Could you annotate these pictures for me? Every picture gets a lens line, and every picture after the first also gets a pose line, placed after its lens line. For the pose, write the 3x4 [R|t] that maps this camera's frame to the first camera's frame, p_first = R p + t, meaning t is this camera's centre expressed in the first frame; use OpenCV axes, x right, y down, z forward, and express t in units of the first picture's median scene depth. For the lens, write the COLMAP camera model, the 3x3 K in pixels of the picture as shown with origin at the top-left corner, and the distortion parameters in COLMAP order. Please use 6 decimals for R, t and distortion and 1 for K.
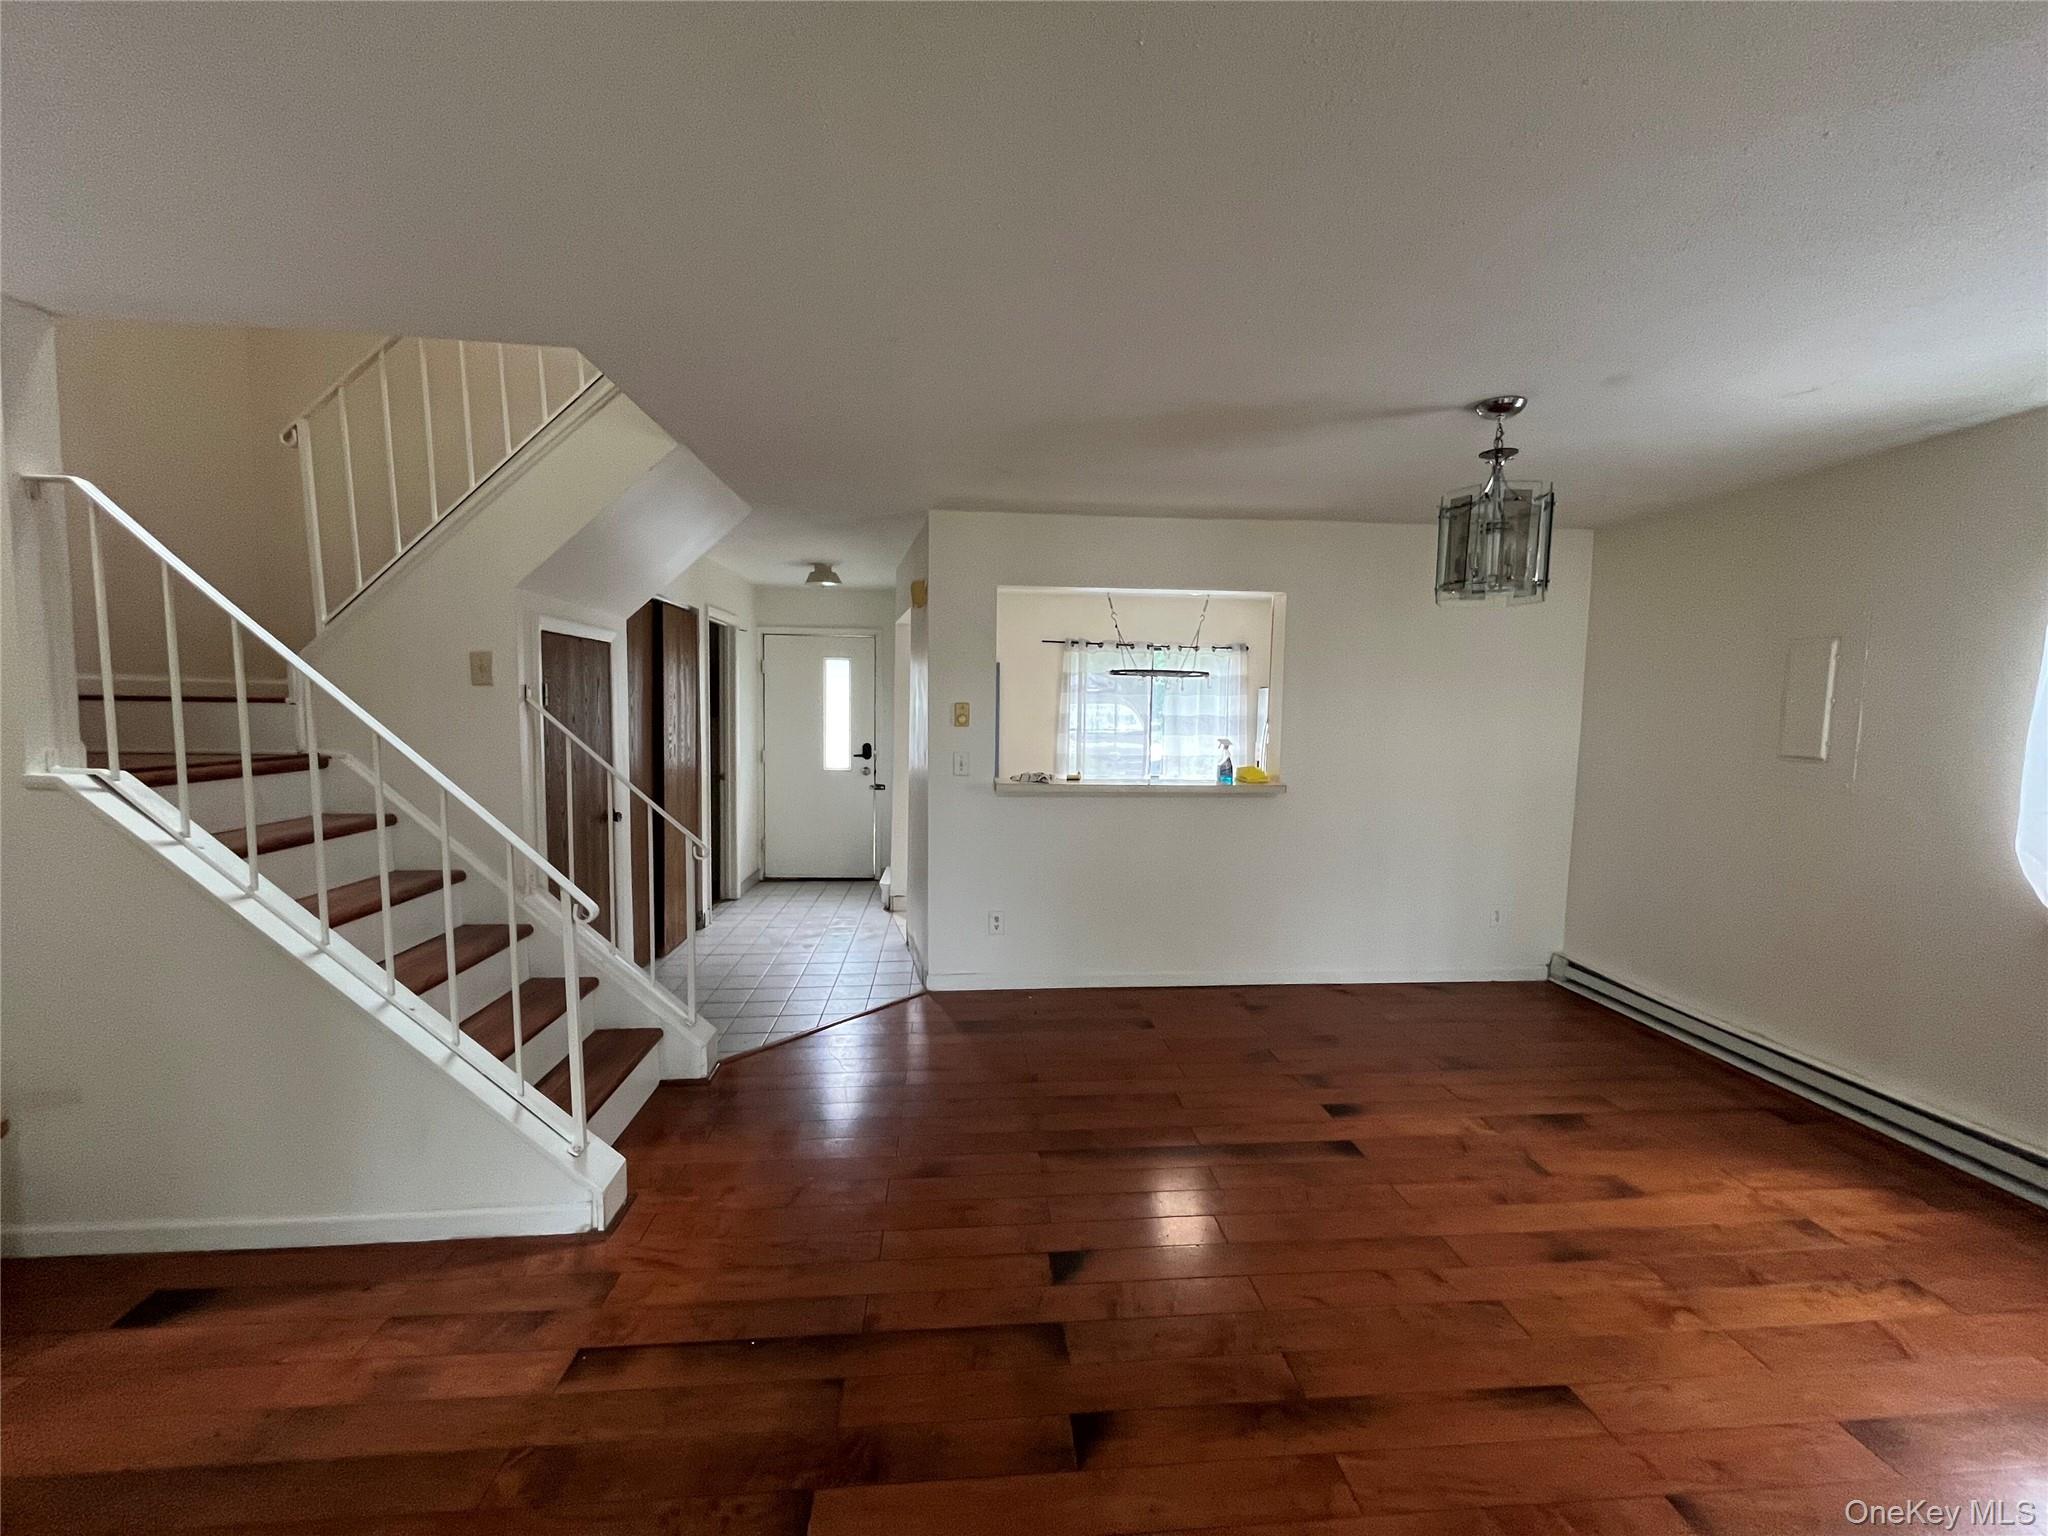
lens RADIAL K [[823.9, 0, 1024.0], [0, 823.9, 768.0], [0, 0, 1]] dist [-0.005875, -0.000203]
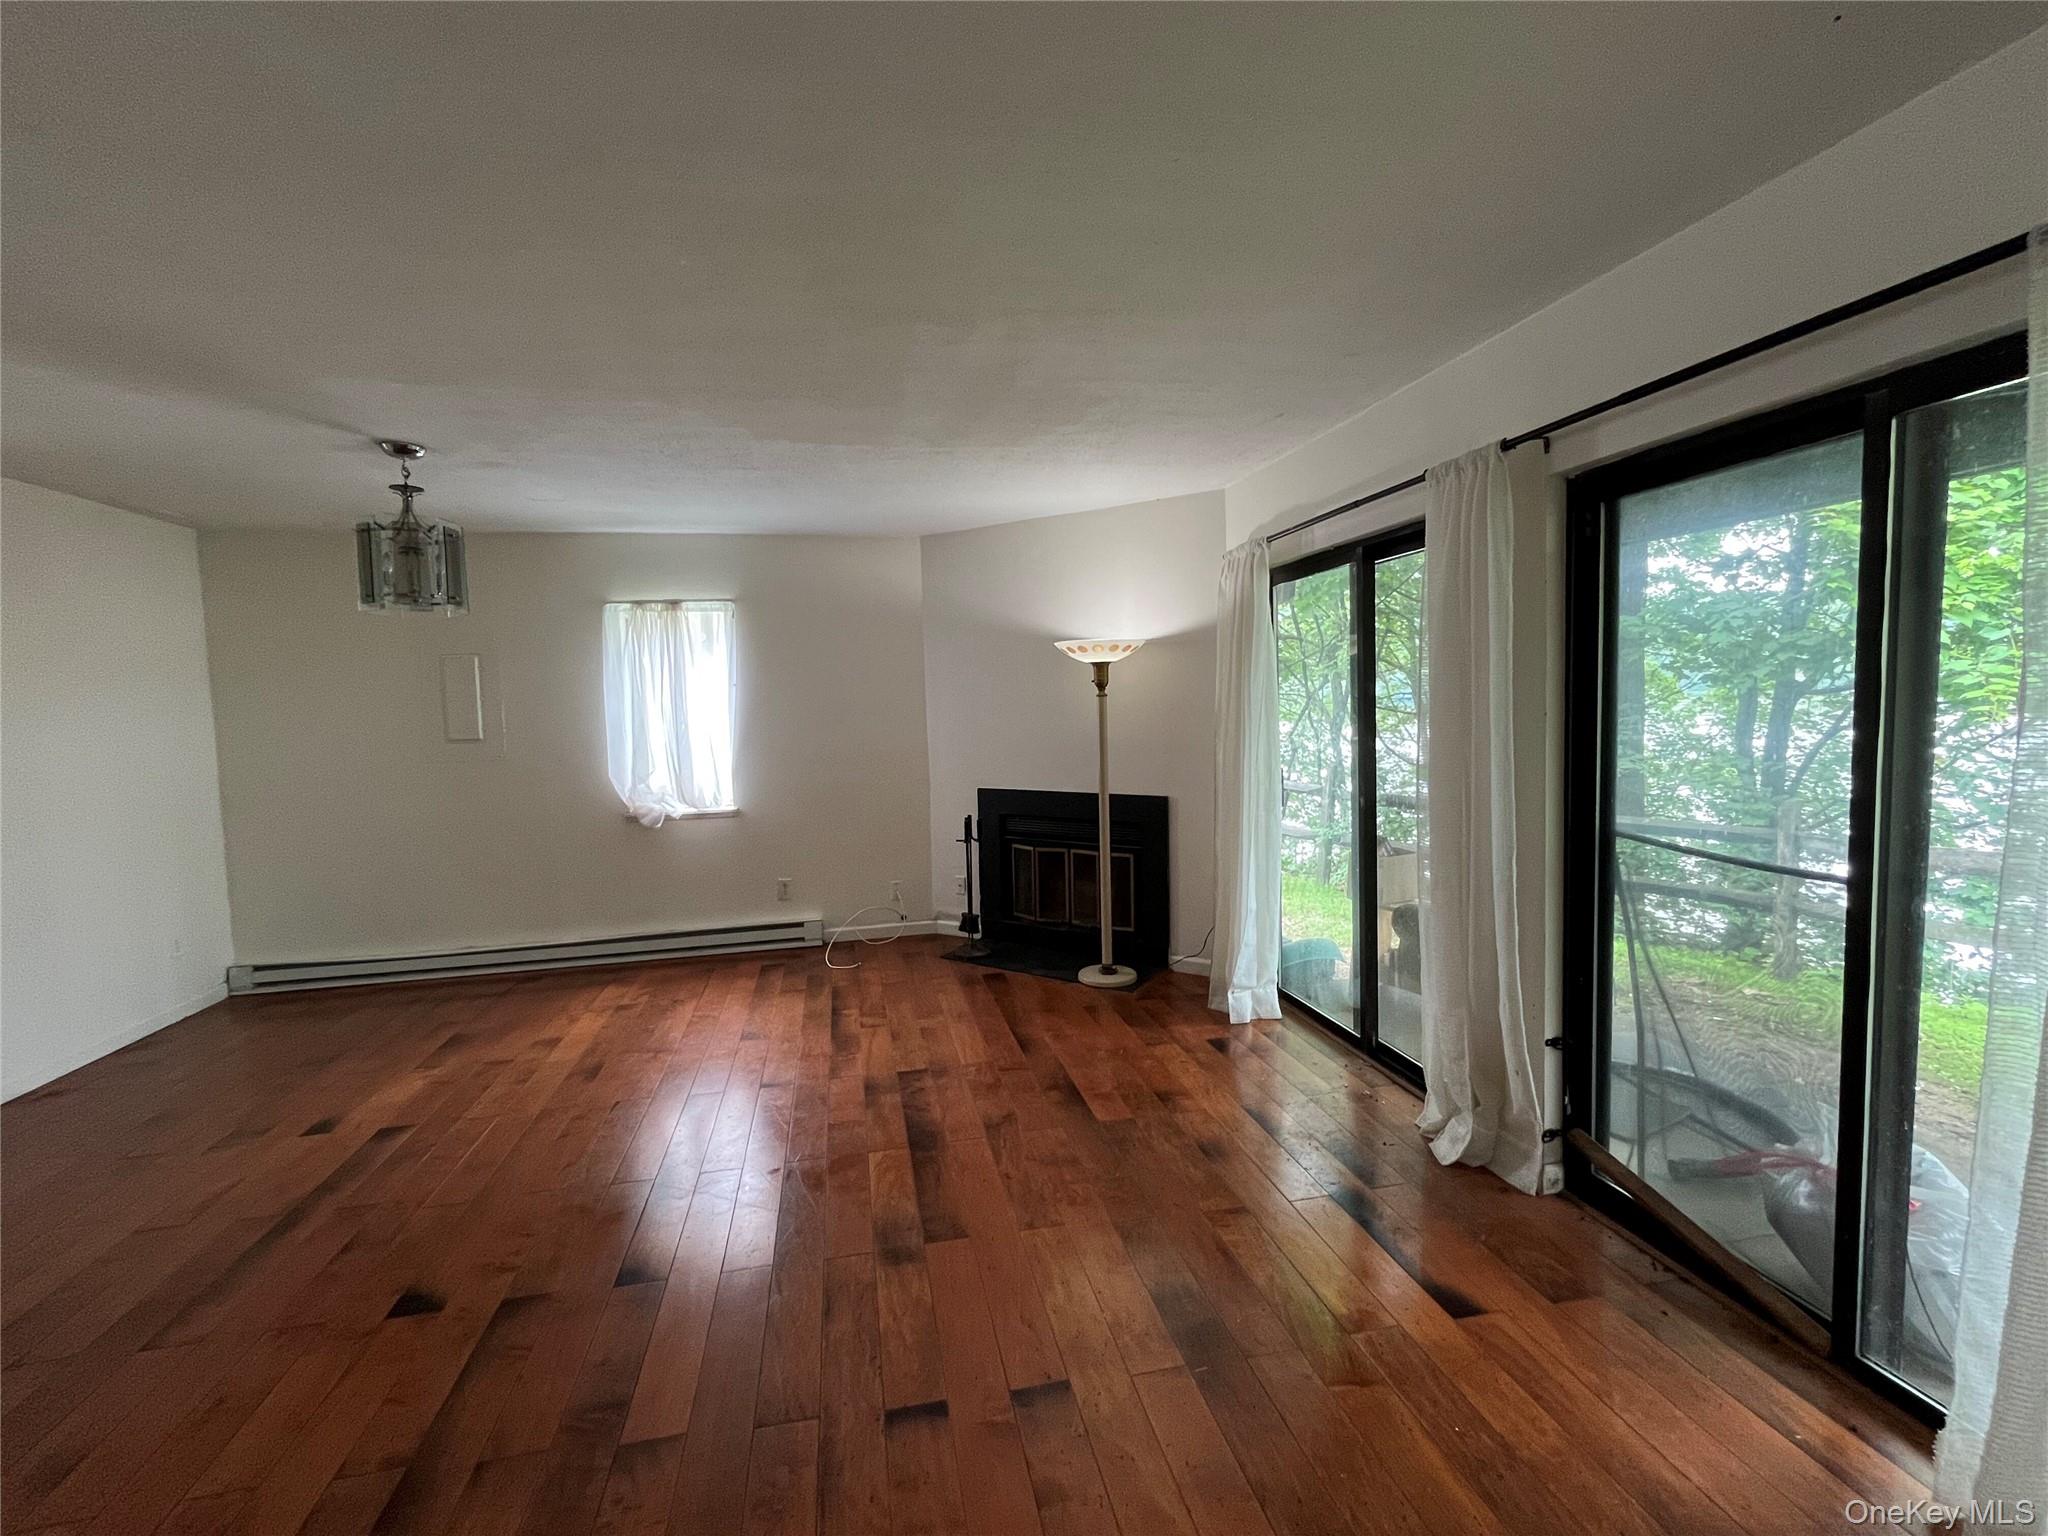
lens RADIAL K [[823.9, 0, 1024.0], [0, 823.9, 768.0], [0, 0, 1]] dist [-0.005875, -0.000203]
pose [[-0.108285, -0.092145, 0.989840, -0.685042], [0.100907, 0.989534, 0.103155, -0.016878], [-0.988985, 0.111052, -0.097853, 0.265162]]
